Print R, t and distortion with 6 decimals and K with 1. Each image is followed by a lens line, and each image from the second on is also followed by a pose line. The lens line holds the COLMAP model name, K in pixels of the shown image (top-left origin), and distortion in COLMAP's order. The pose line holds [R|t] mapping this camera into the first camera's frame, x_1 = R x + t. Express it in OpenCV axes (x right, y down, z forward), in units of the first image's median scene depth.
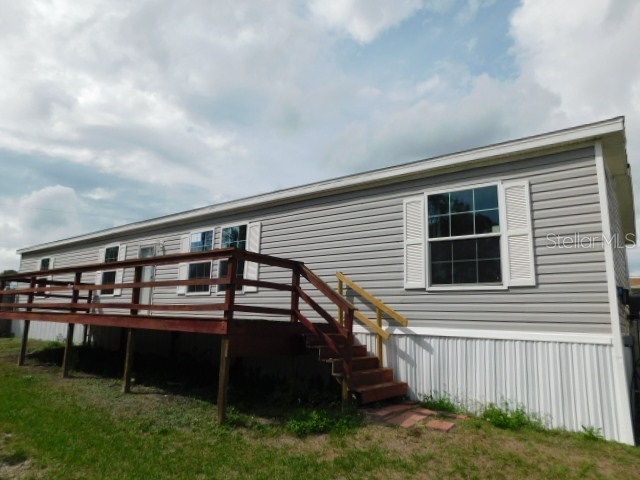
lens RADIAL K [[429.8, 0, 321.0], [0, 429.8, 242.3], [0, 0, 1]] dist [-0.060944, 0.068868]
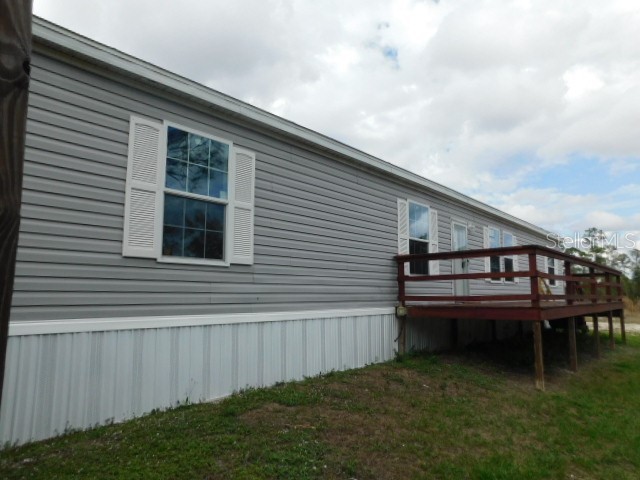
lens RADIAL K [[429.8, 0, 321.0], [0, 429.8, 242.3], [0, 0, 1]] dist [-0.060944, 0.068868]
pose [[0.139784, 0.098659, 0.985255, -0.403705], [-0.167204, 0.983087, -0.074720, 0.092445], [-0.975963, -0.154294, 0.153916, 0.671845]]
